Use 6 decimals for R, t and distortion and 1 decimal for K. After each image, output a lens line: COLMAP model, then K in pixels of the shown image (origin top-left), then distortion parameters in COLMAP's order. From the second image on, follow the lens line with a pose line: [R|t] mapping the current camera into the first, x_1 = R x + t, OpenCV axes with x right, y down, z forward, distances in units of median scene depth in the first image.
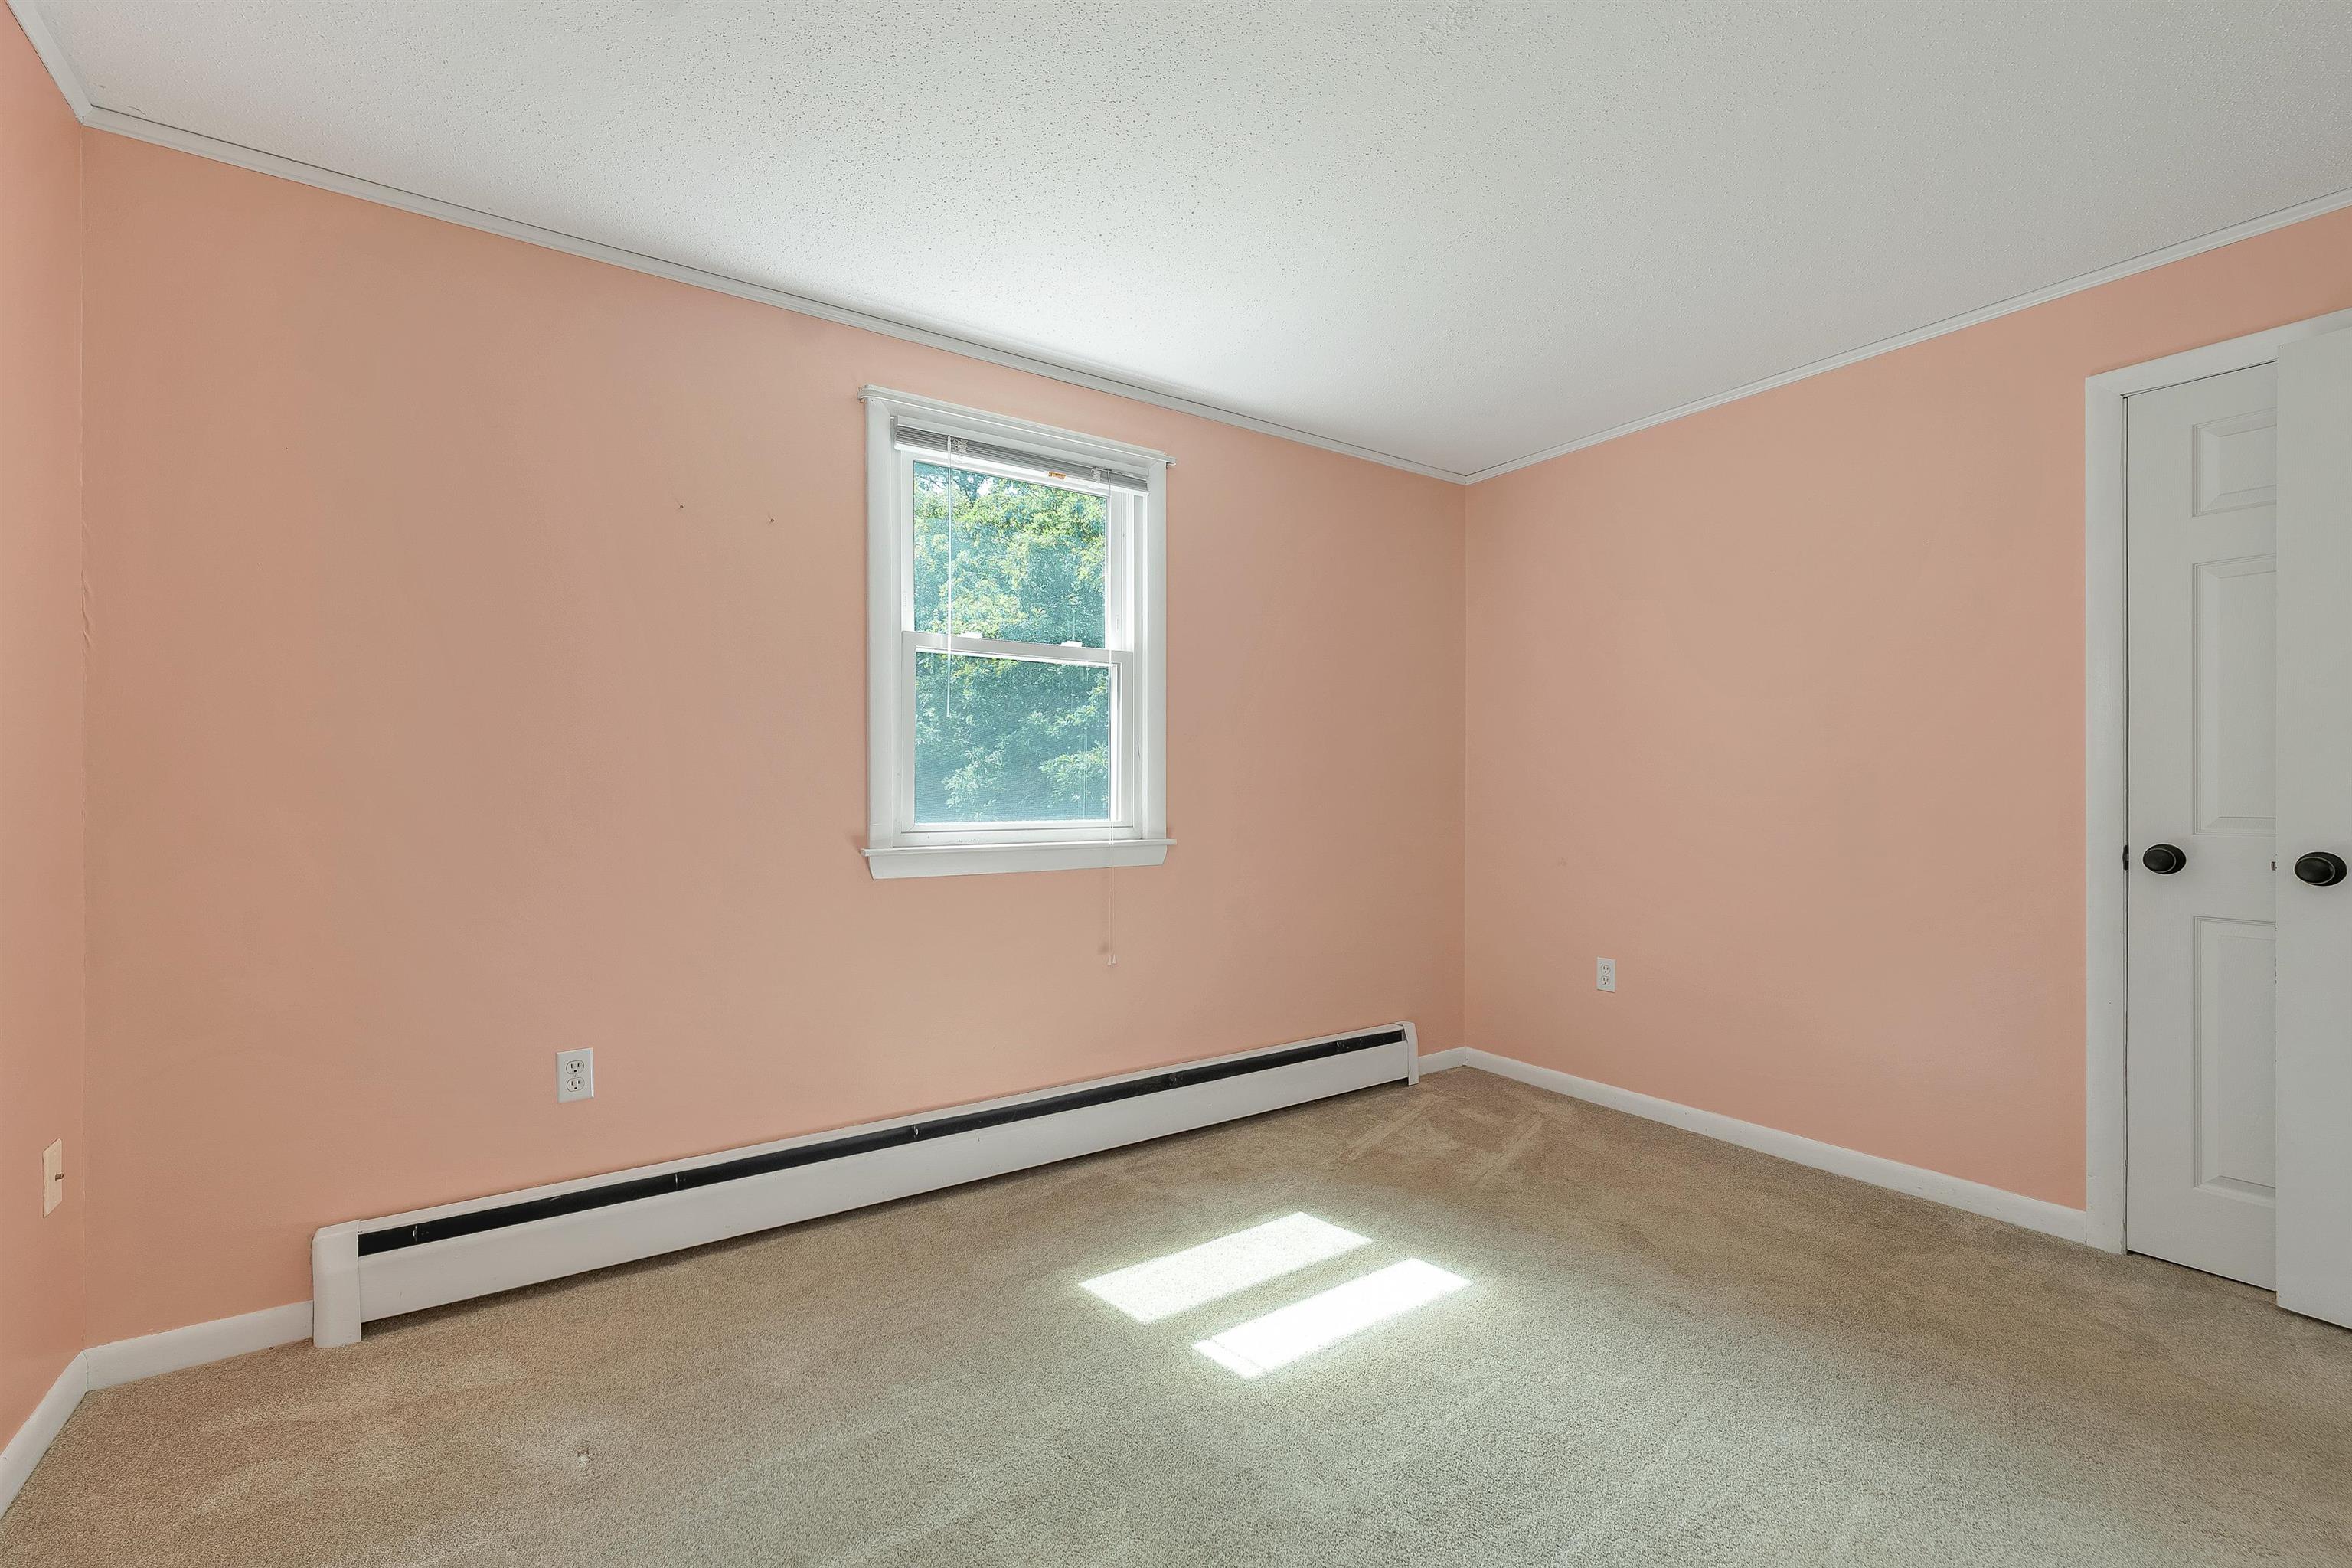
lens RADIAL K [[980.8, 0, 1171.3], [0, 980.8, 783.8], [0, 0, 1]] dist [-0.003711, -0.000440]
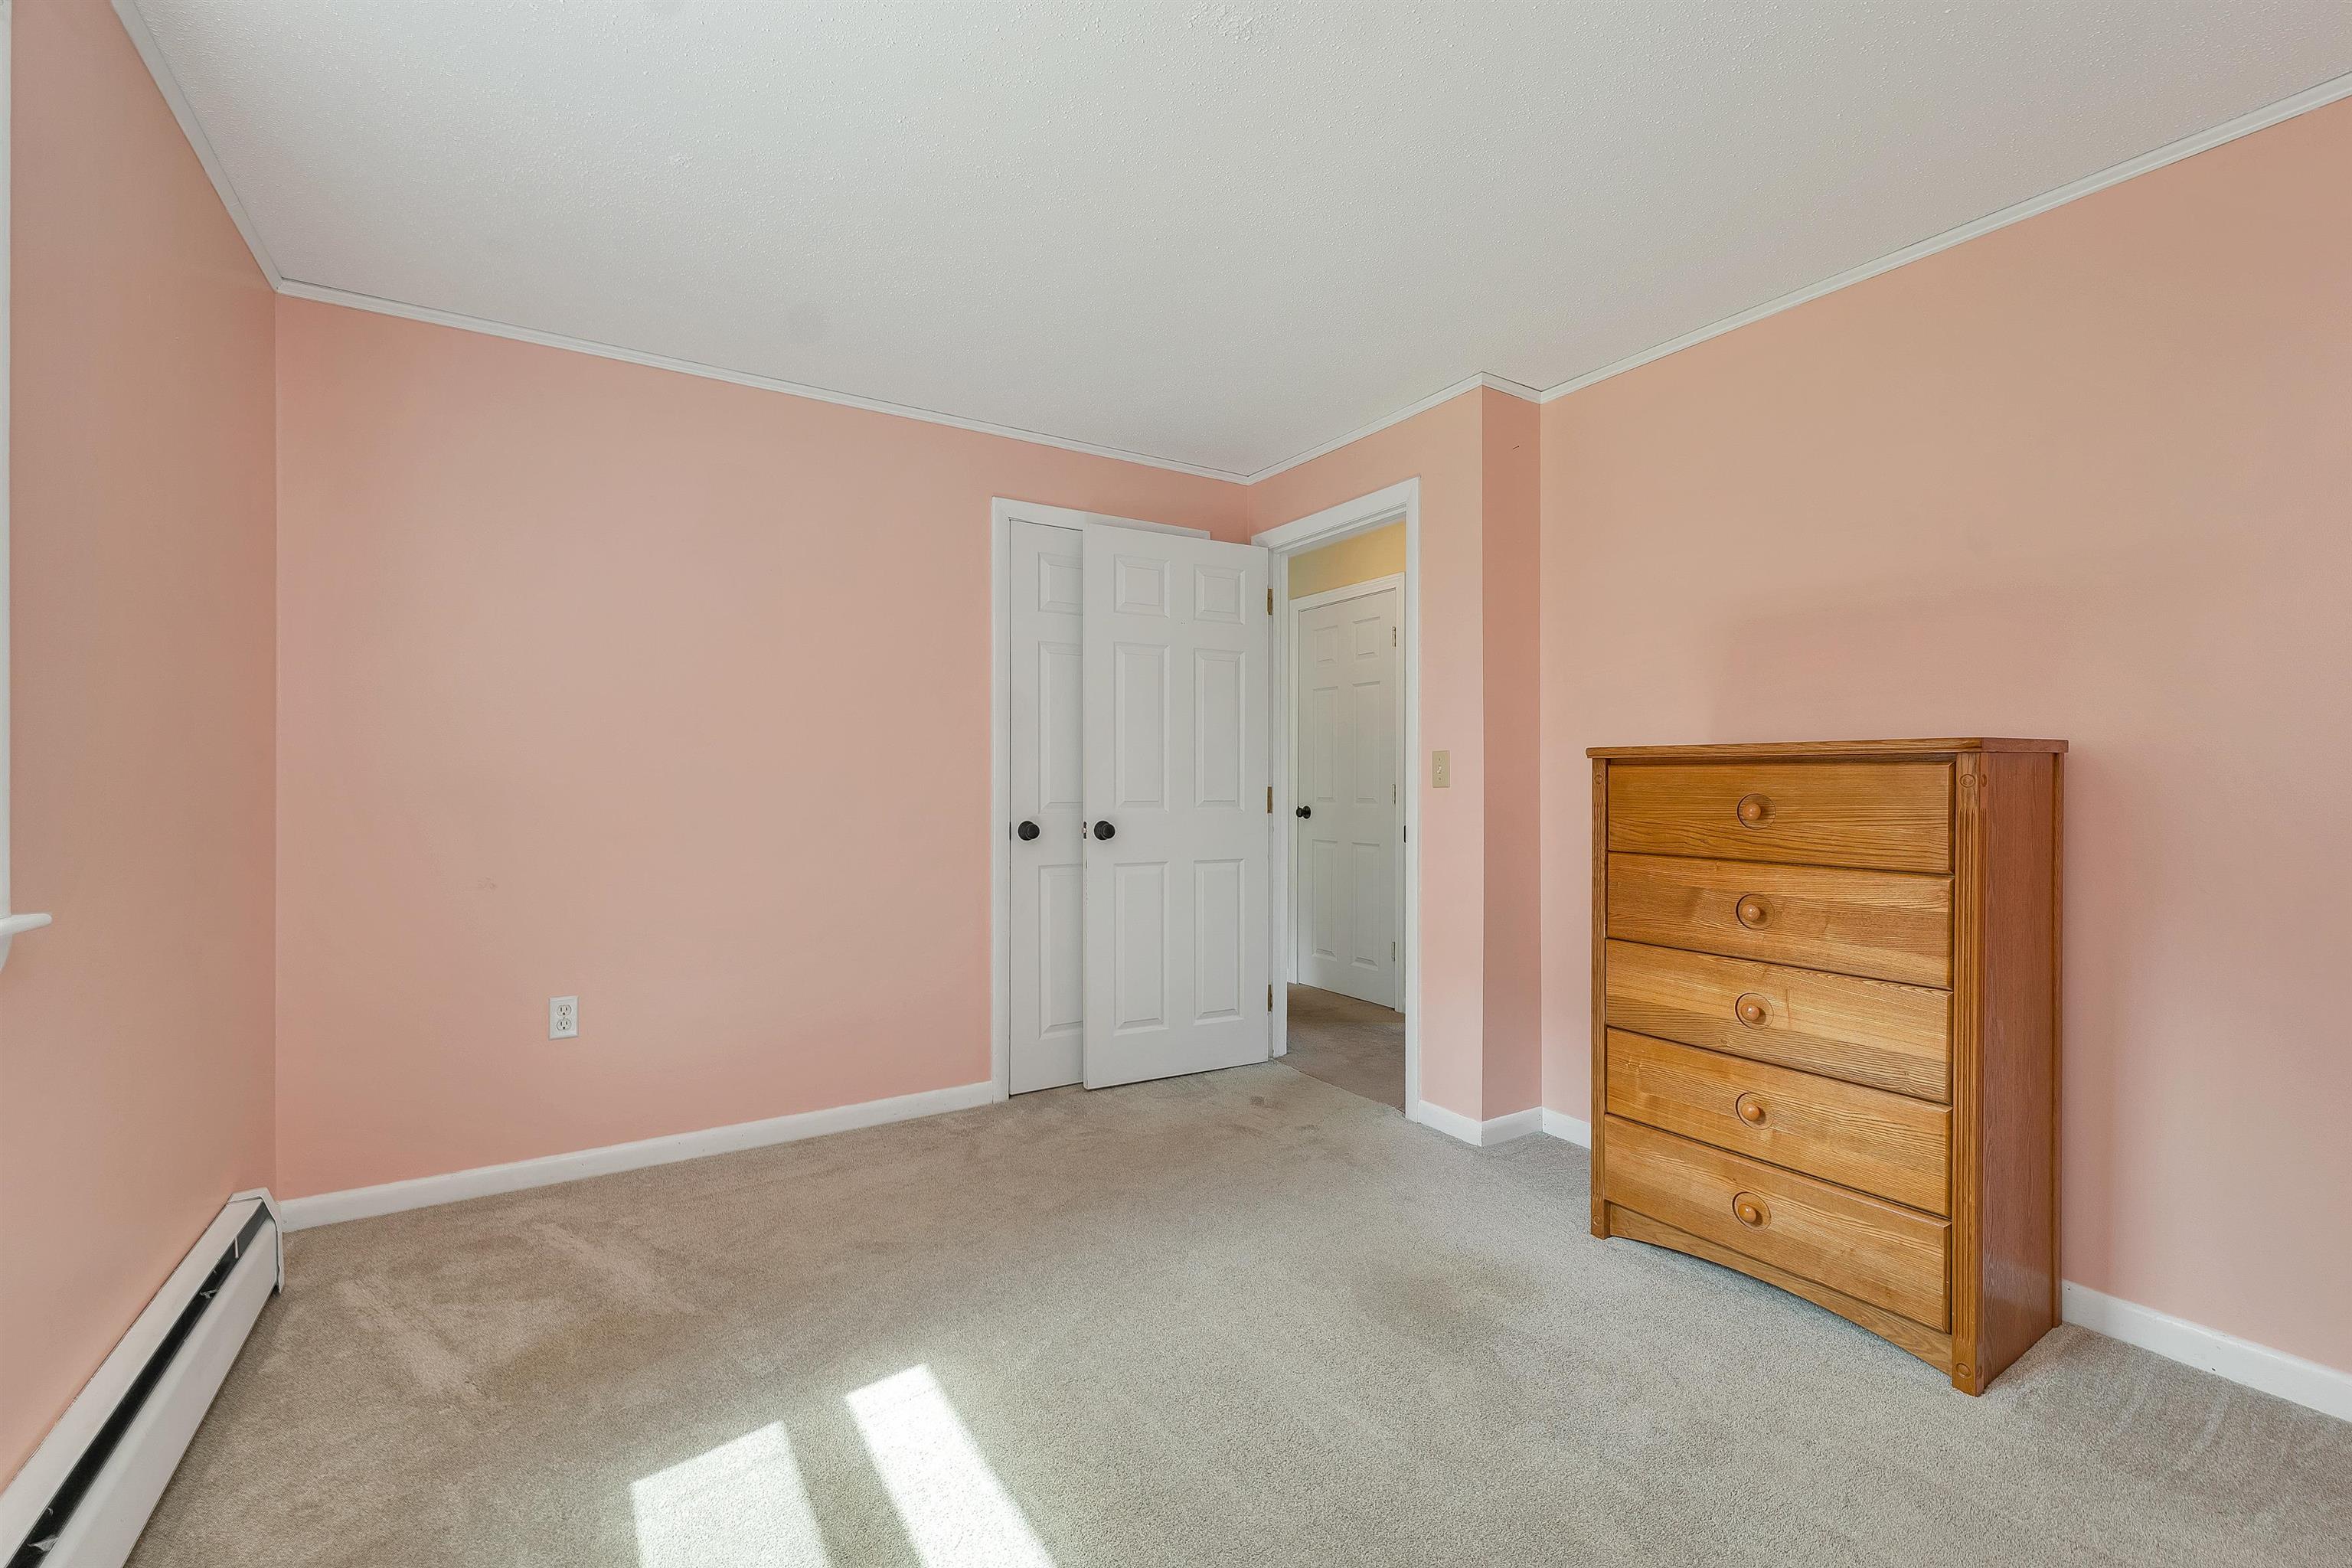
lens RADIAL K [[980.8, 0, 1169.9], [0, 980.8, 785.4], [0, 0, 1]] dist [-0.003711, -0.000440]
pose [[0.031433, -0.001210, 0.999505, -0.483993], [-0.005218, 0.999985, 0.001375, 0.002325], [-0.999492, -0.005259, 0.031426, 0.685567]]
